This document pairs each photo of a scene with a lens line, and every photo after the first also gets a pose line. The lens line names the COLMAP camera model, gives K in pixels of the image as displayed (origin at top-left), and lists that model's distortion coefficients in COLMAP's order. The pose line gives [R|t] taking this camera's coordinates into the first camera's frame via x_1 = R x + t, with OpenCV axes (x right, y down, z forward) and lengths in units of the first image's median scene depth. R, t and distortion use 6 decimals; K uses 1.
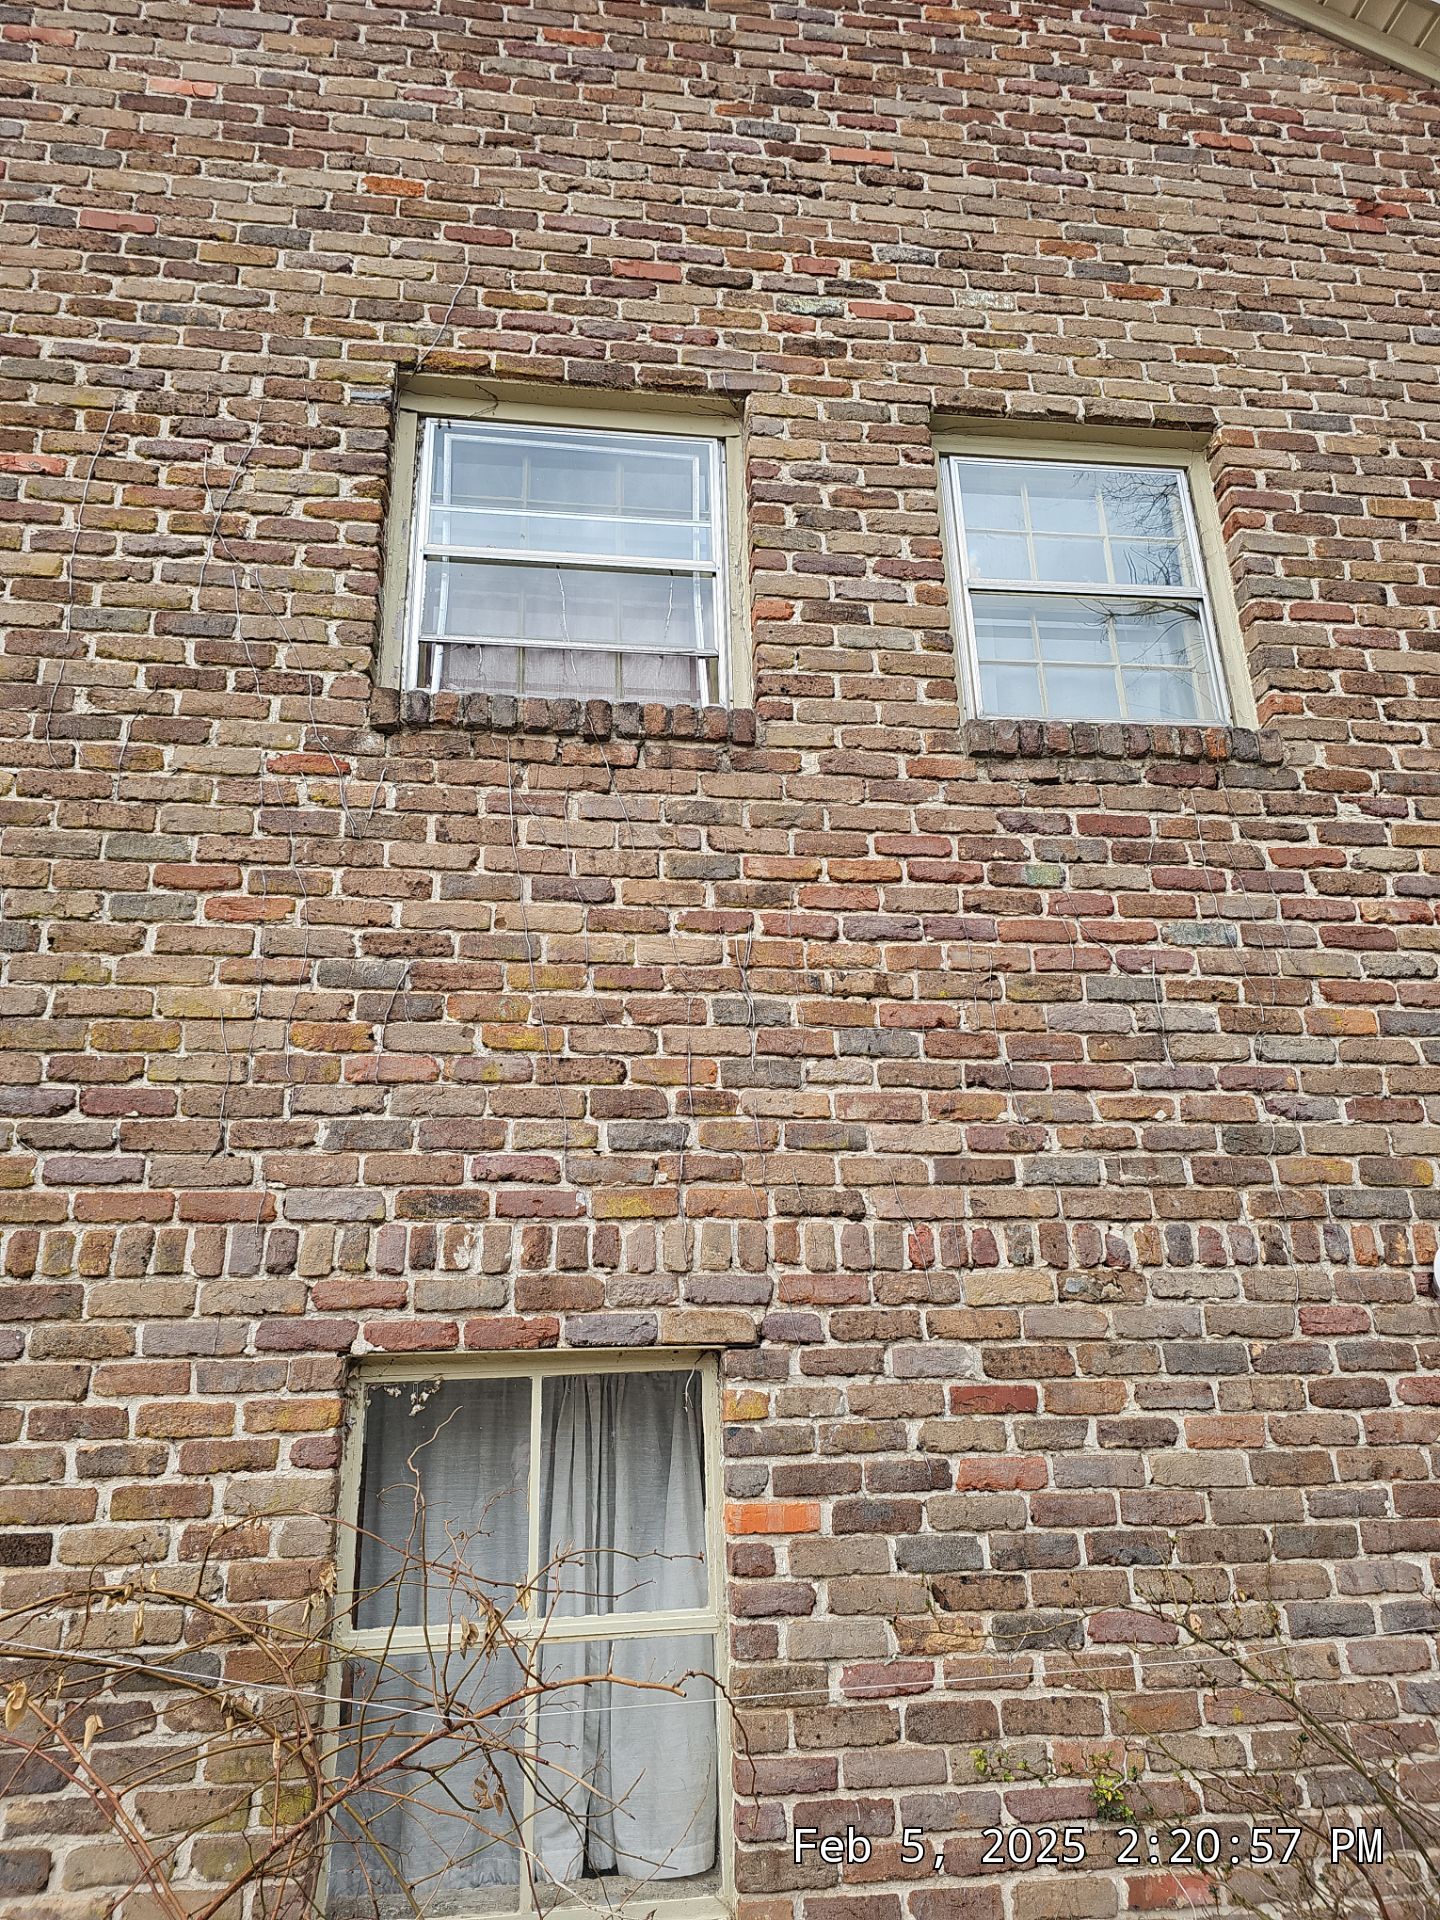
lens RADIAL K [[1344.3, 0, 720.0], [0, 1344.3, 960.0], [0, 0, 1]] dist [0.083066, -0.075337]
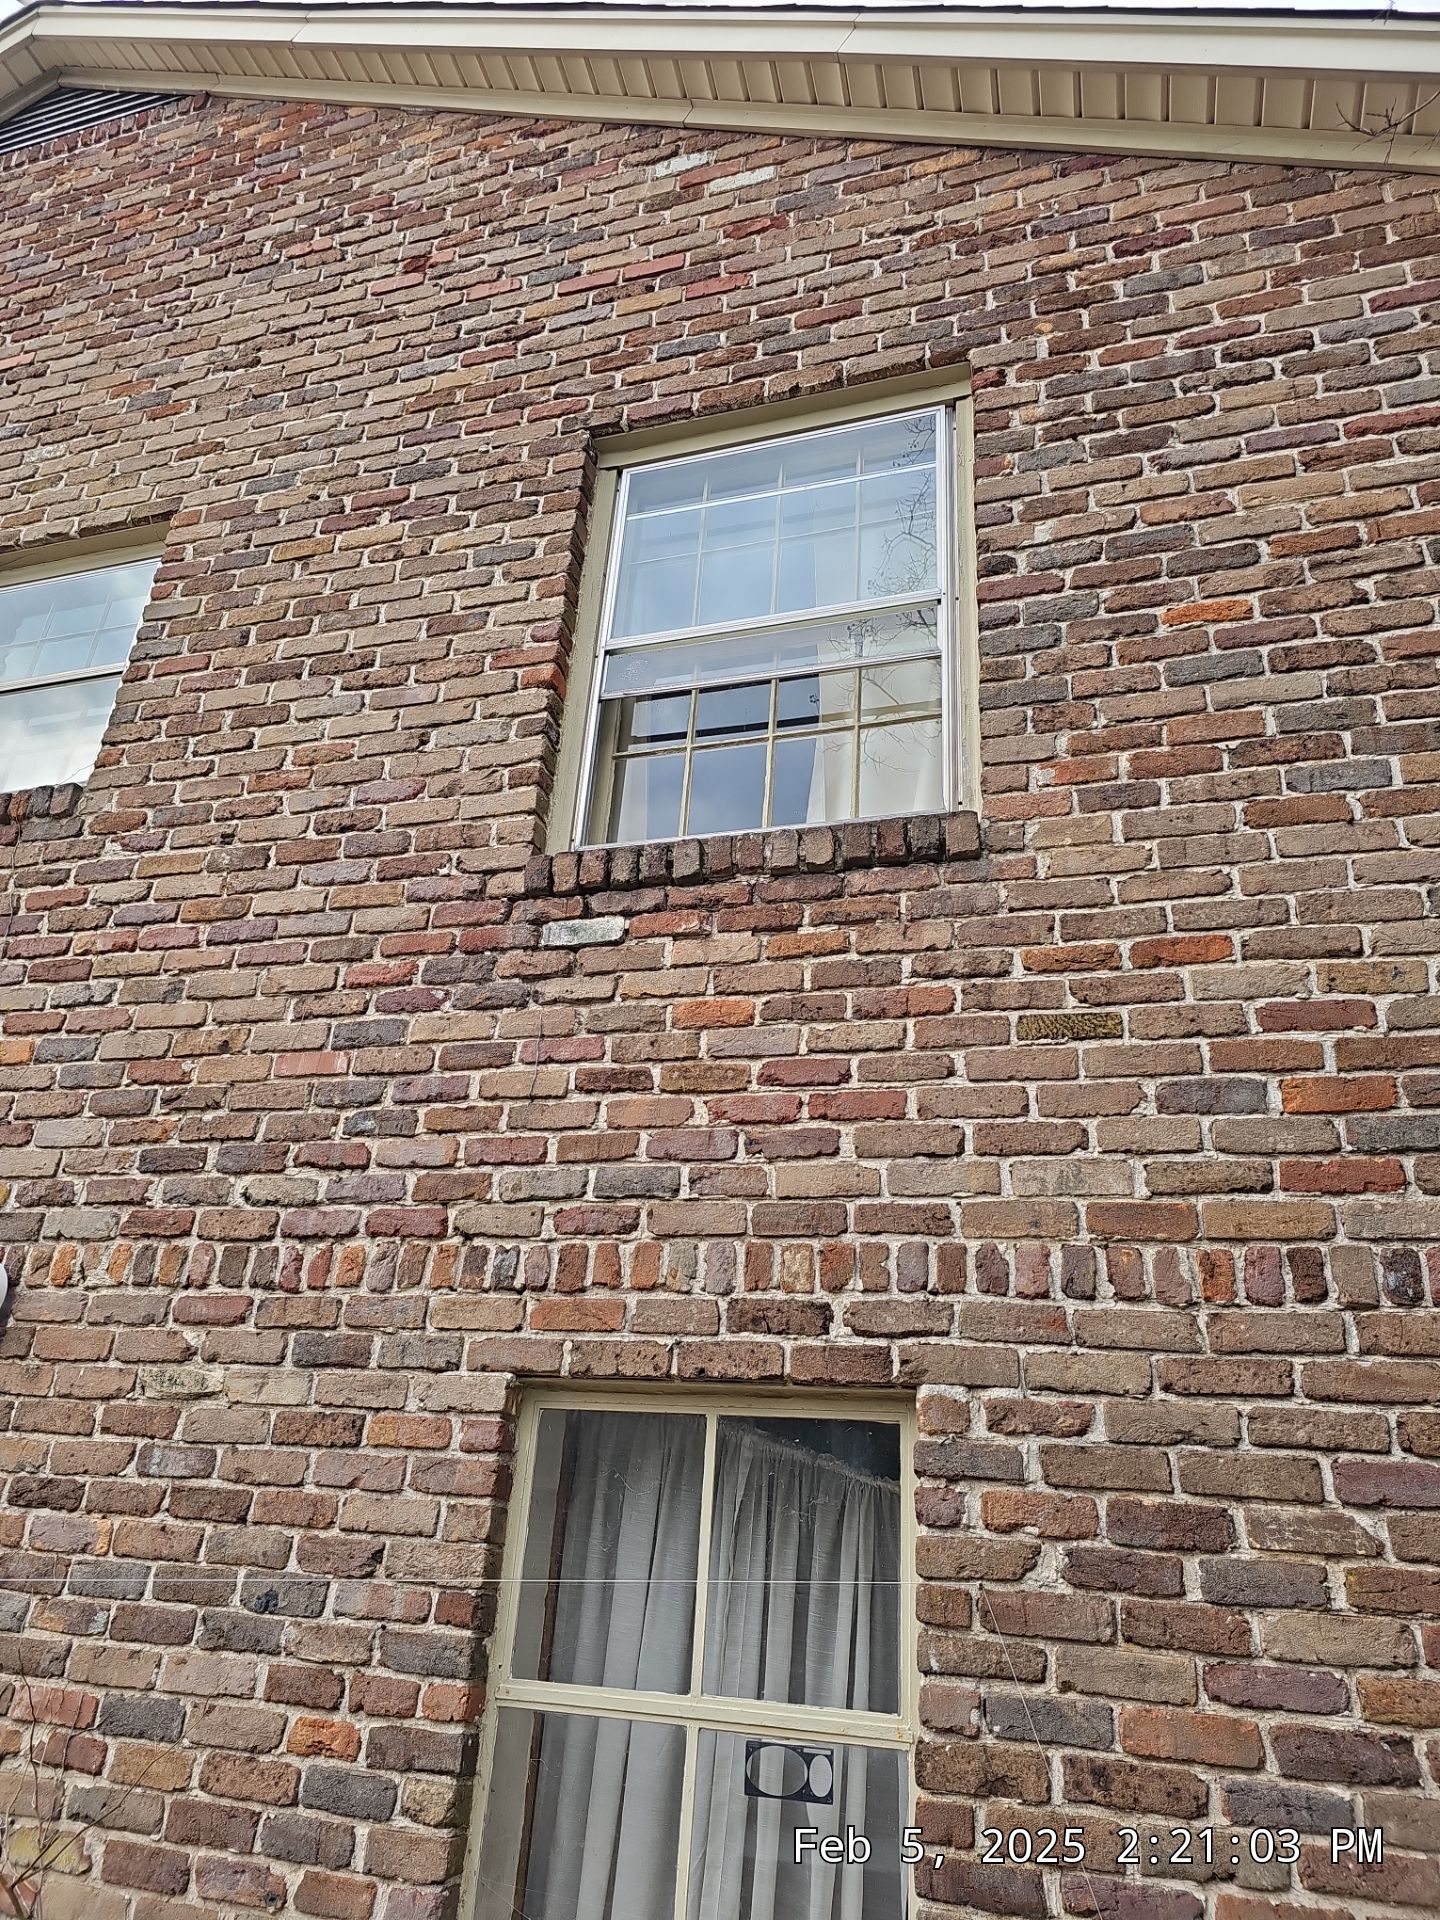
lens RADIAL K [[1217.5, 0, 722.1], [0, 1217.5, 938.0], [0, 0, 1]] dist [0.147402, -0.177599]
pose [[0.900235, -0.103118, -0.423016, 1.411266], [0.070578, 0.993261, -0.091928, 0.087539], [0.429645, 0.052901, 0.901447, 0.372515]]
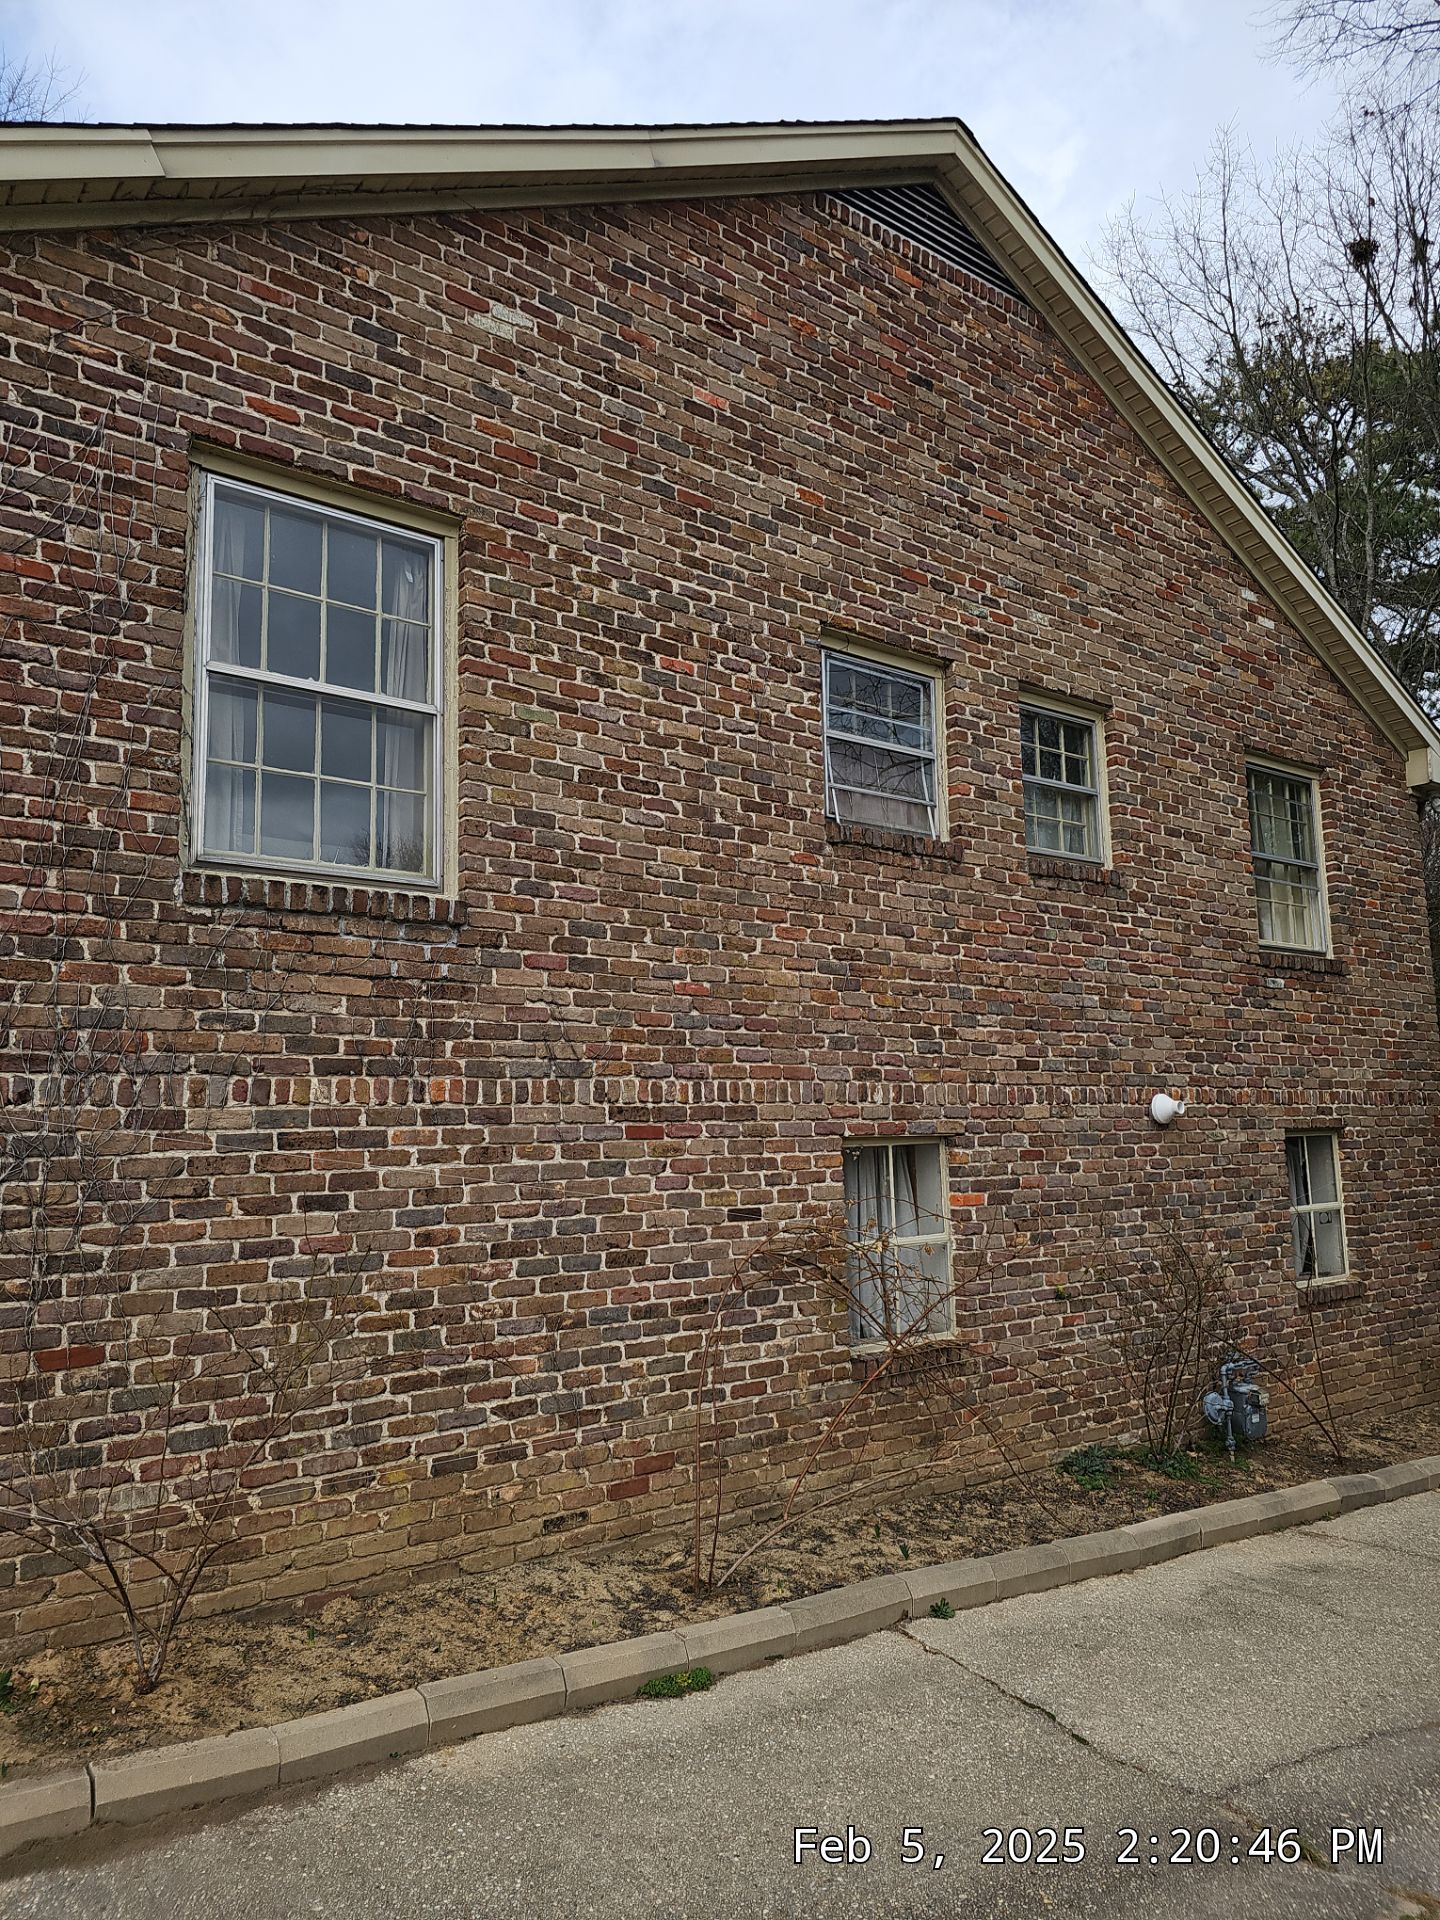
lens RADIAL K [[1217.5, 0, 722.1], [0, 1217.5, 938.0], [0, 0, 1]] dist [0.147402, -0.177599]
pose [[0.879067, 0.087284, 0.468639, -1.280392], [-0.186435, 0.967741, 0.169471, -0.318830], [-0.438729, -0.236347, 0.866982, -0.590473]]
